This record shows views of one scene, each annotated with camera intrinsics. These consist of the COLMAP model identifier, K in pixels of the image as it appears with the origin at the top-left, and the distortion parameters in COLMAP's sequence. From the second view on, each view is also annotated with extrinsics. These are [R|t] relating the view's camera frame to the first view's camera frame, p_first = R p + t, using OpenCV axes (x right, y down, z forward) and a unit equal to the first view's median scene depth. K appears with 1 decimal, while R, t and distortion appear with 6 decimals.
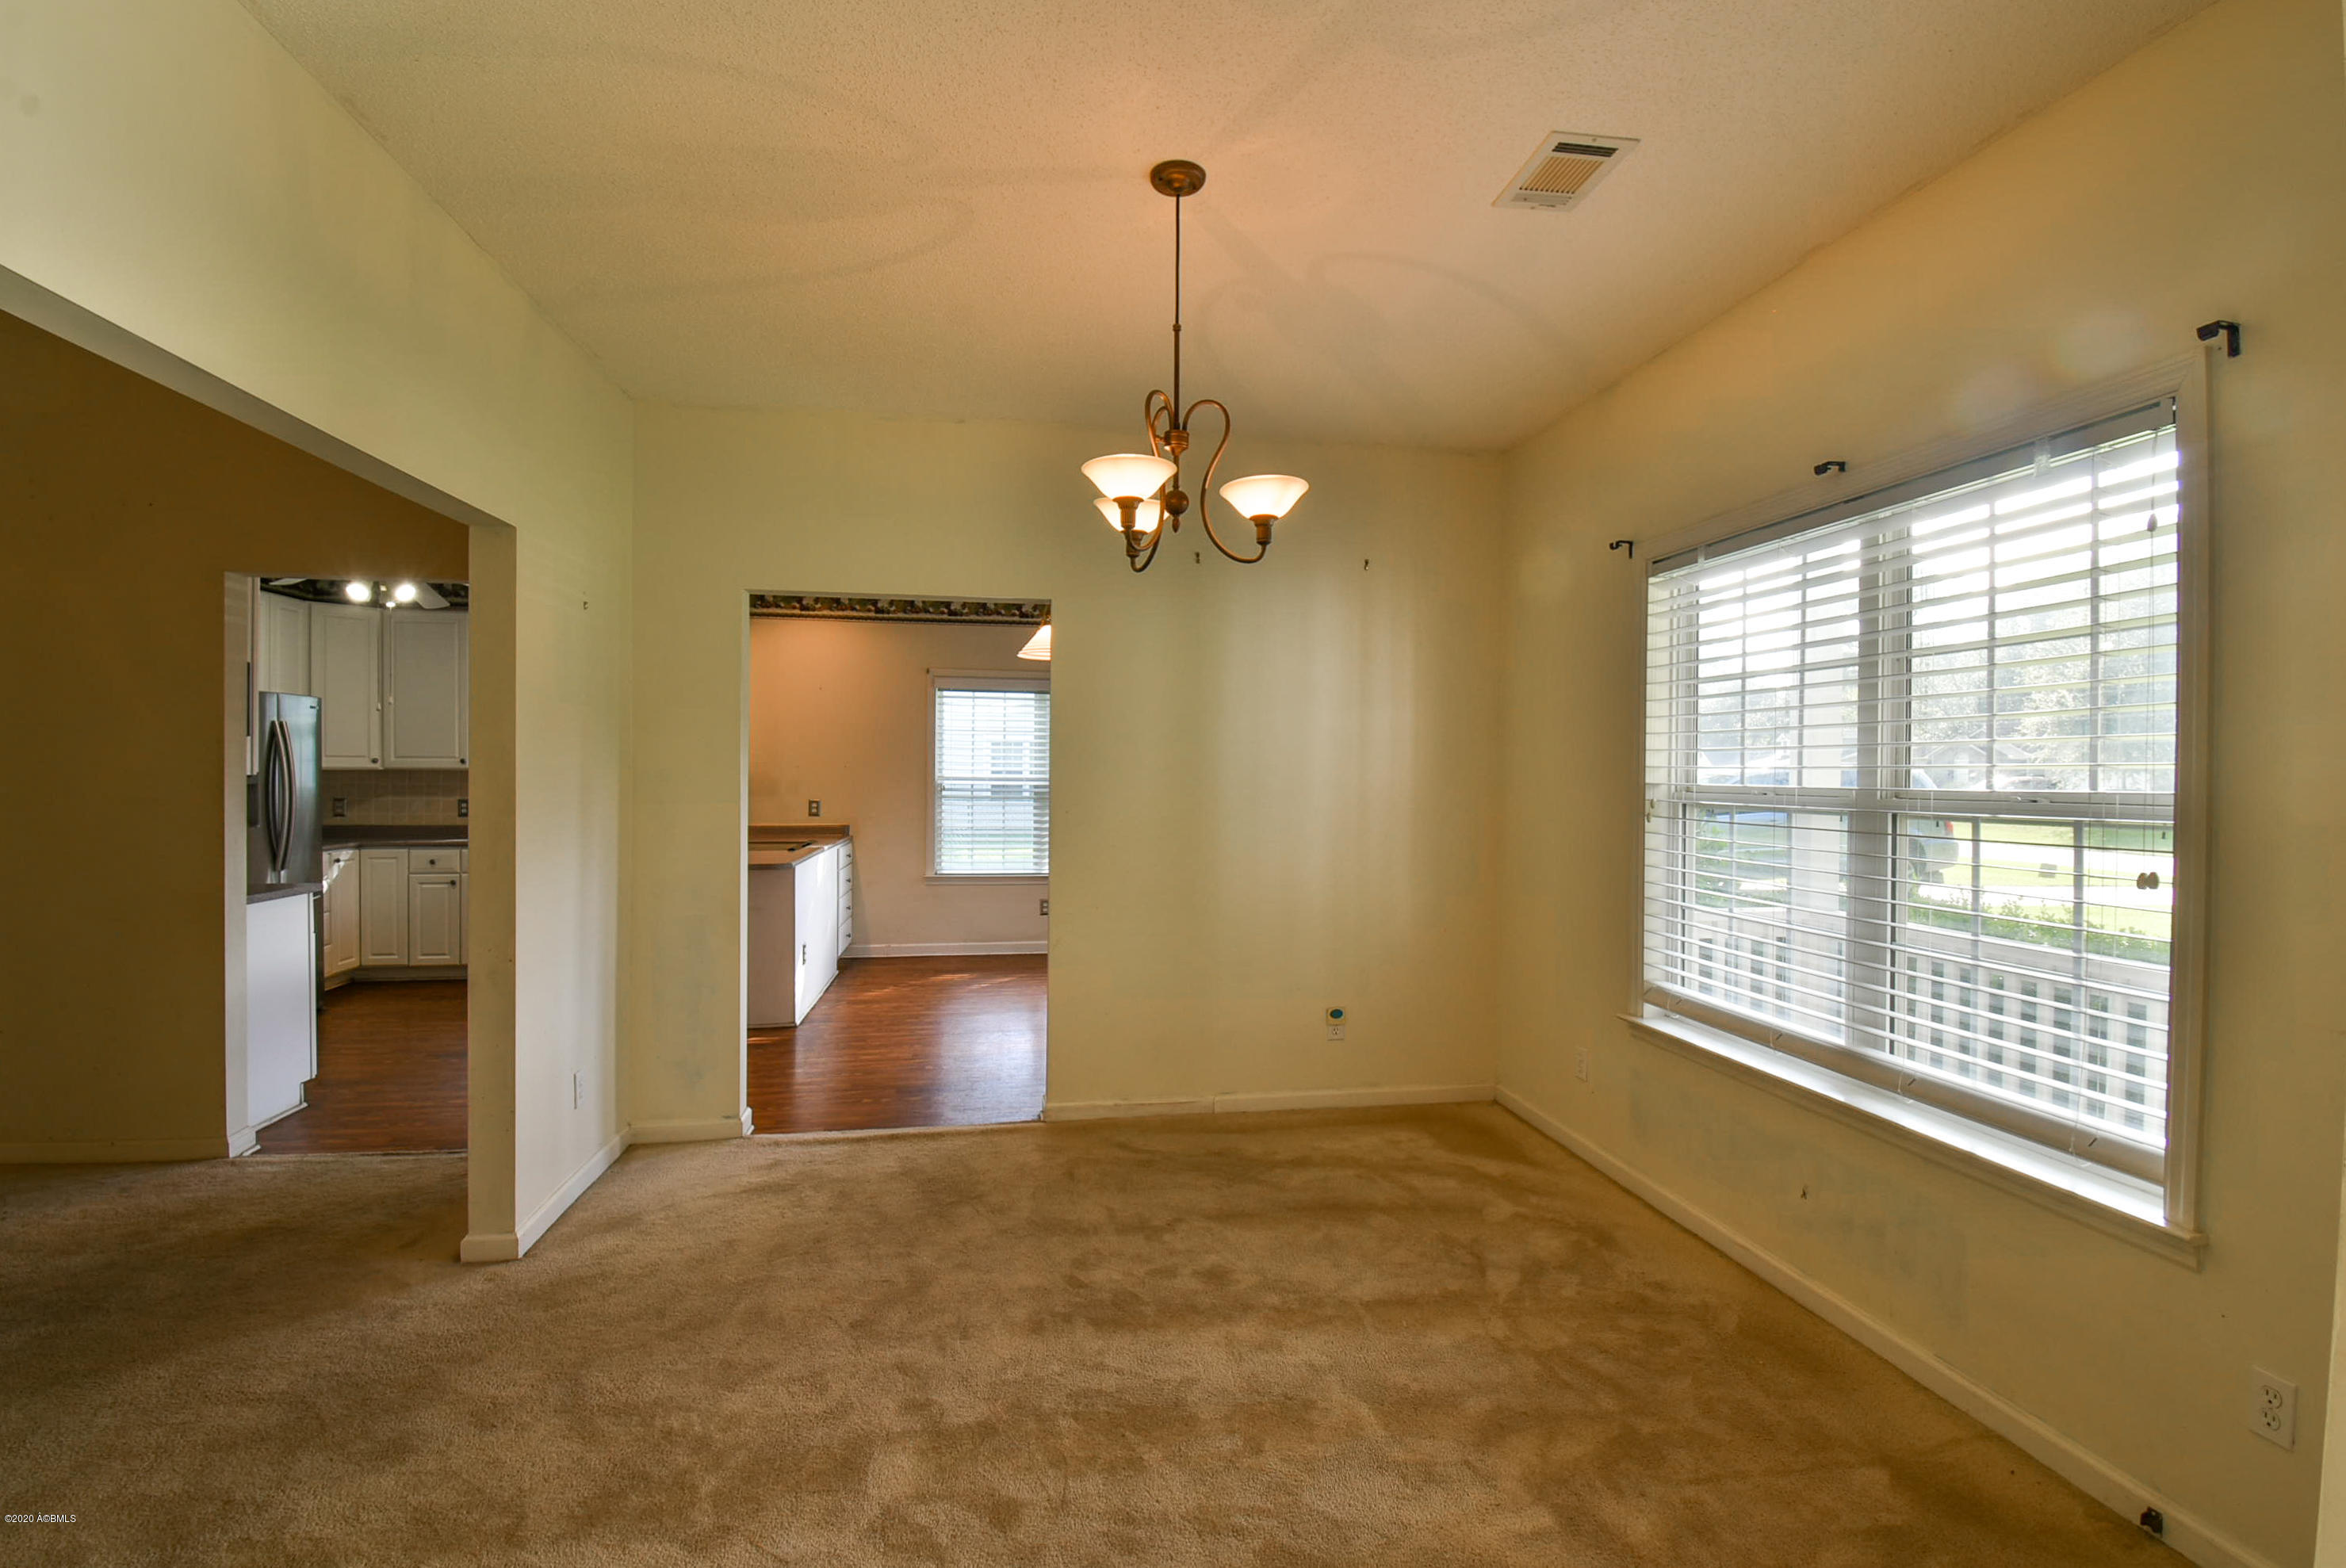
lens RADIAL K [[1060.6, 0, 1192.8], [0, 1060.6, 778.2], [0, 0, 1]] dist [0.009736, -0.020276]
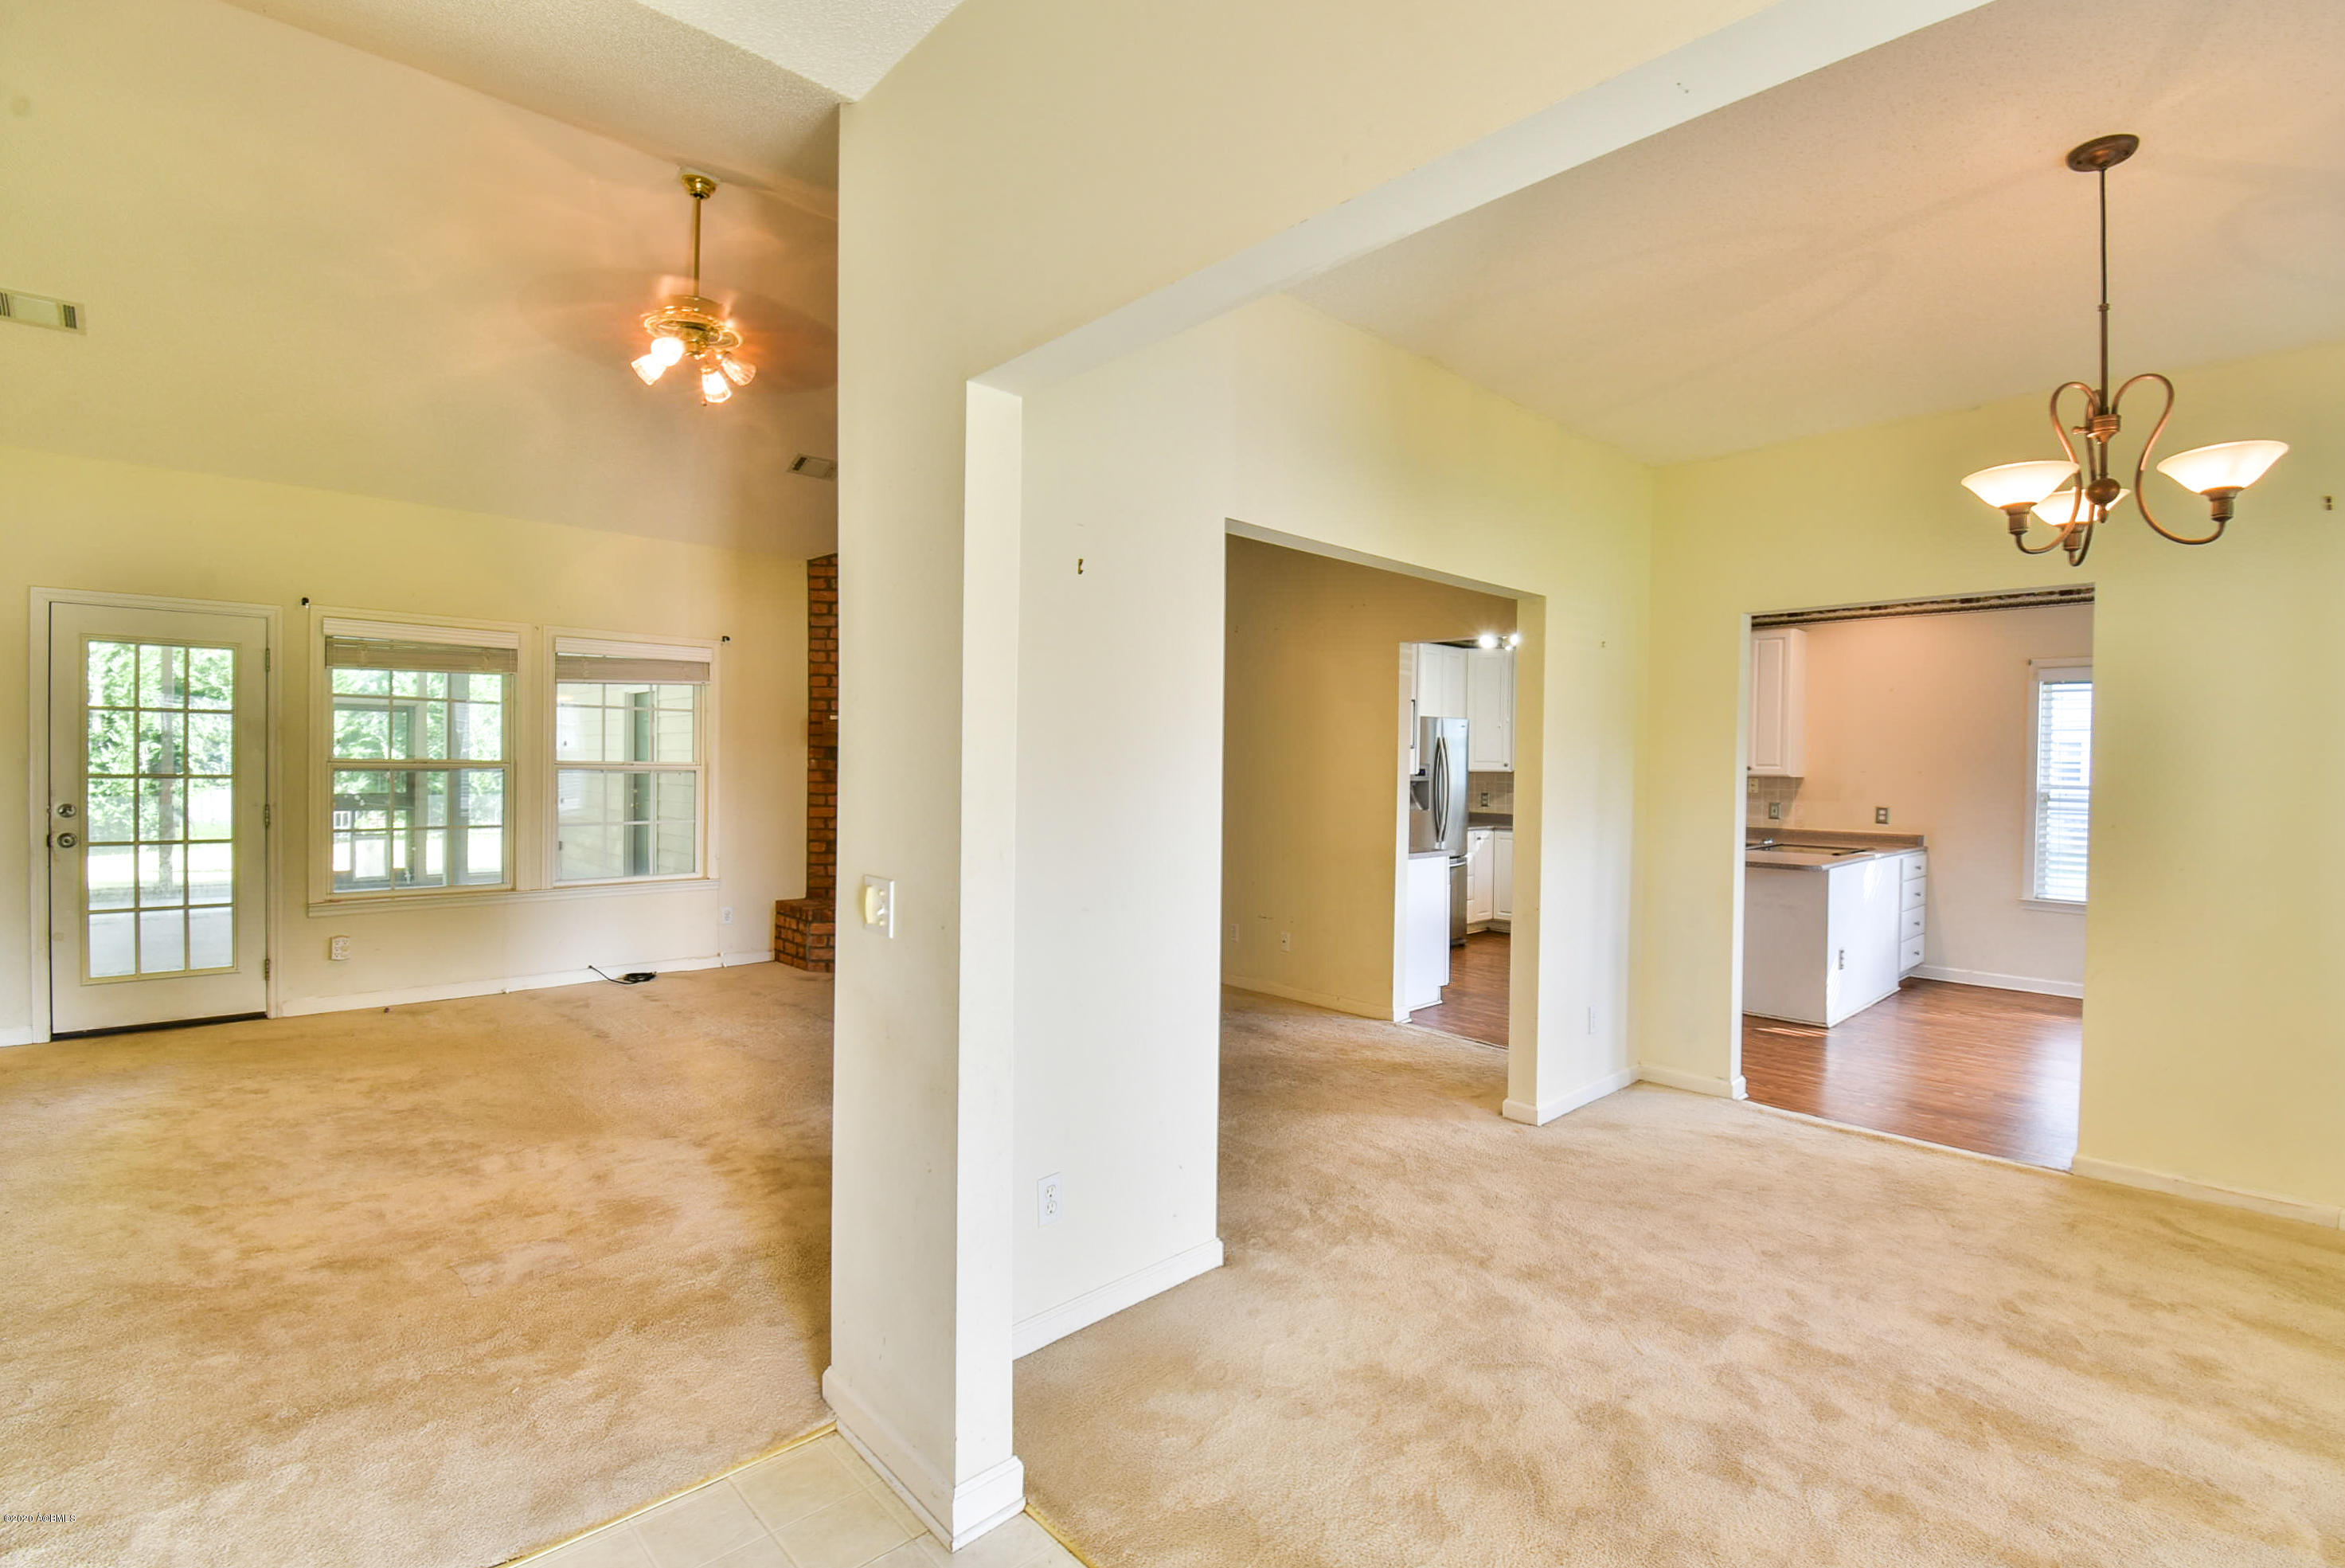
lens RADIAL K [[1060.3, 0, 1178.9], [0, 1060.3, 784.4], [0, 0, 1]] dist [0.009736, -0.020276]
pose [[0.550865, 0.017303, -0.834415, 0.242752], [-0.016294, 0.999817, 0.009976, 0.002691], [0.834436, 0.008101, 0.551046, -0.149562]]
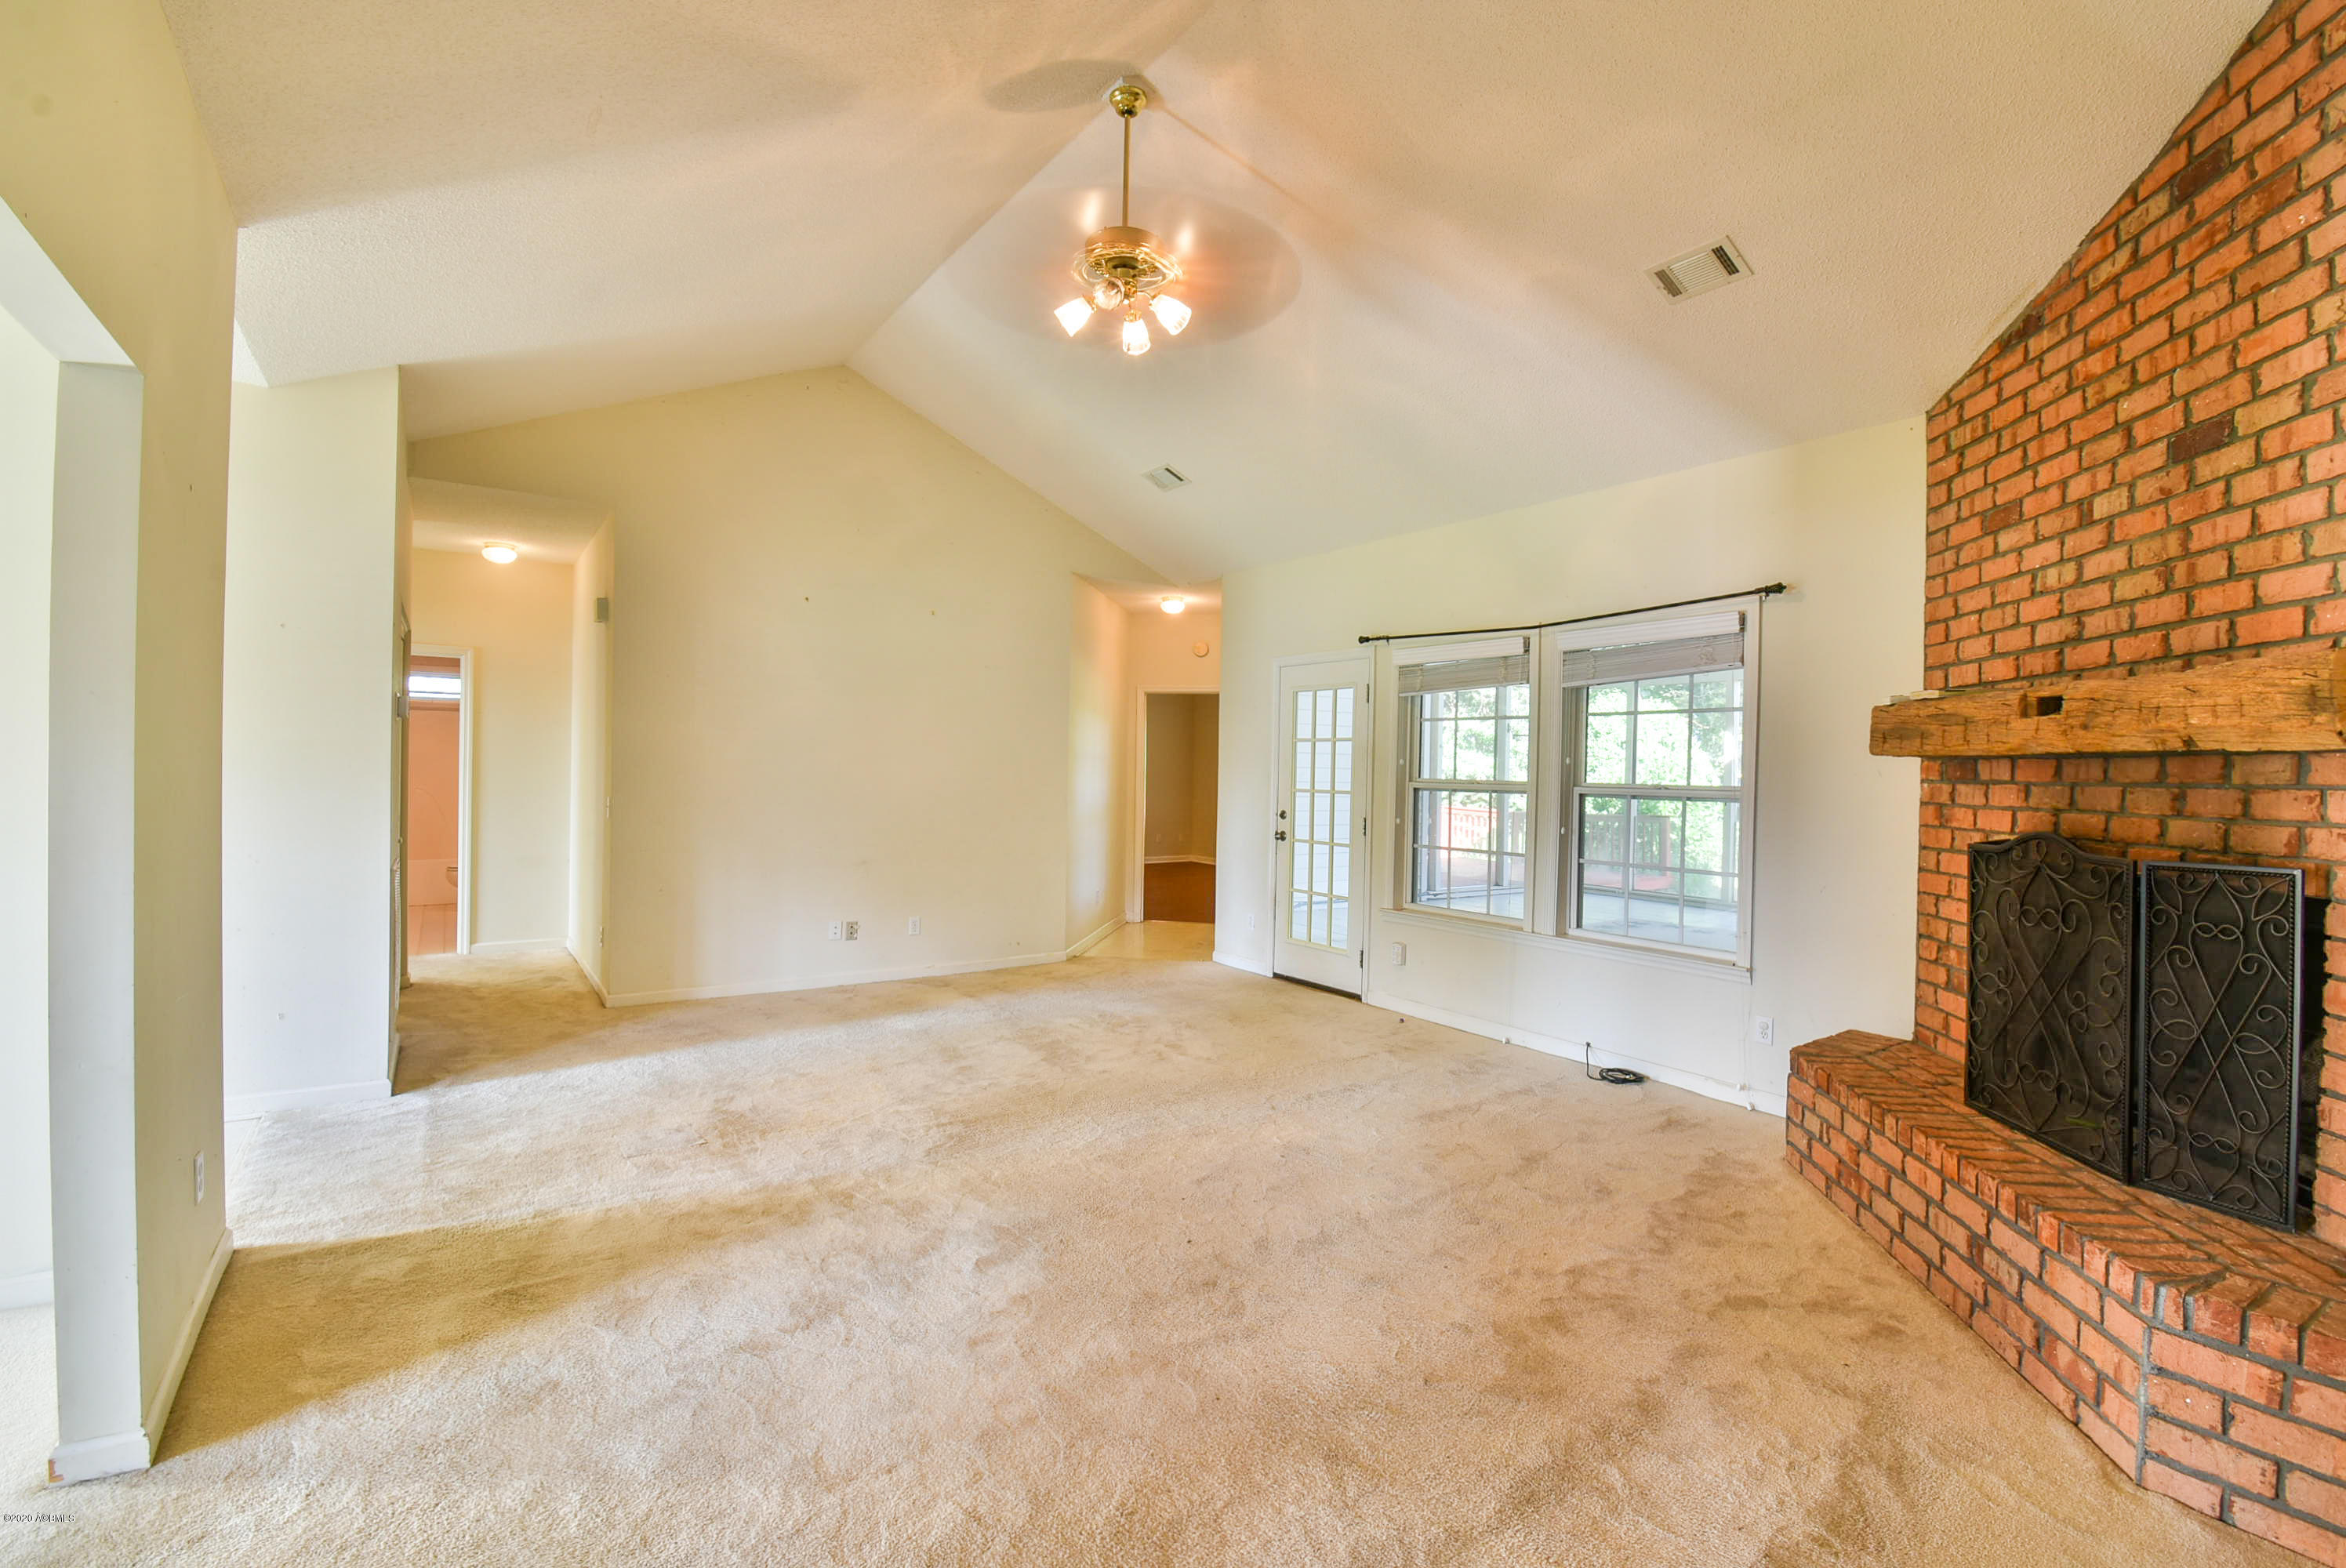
lens RADIAL K [[1060.7, 0, 1185.4], [0, 1060.7, 781.8], [0, 0, 1]] dist [0.009736, -0.020276]
pose [[-0.905065, -0.020695, -0.424770, -0.923535], [-0.029438, 0.999468, 0.014028, -0.009576], [0.424254, 0.025201, -0.905193, 1.315908]]
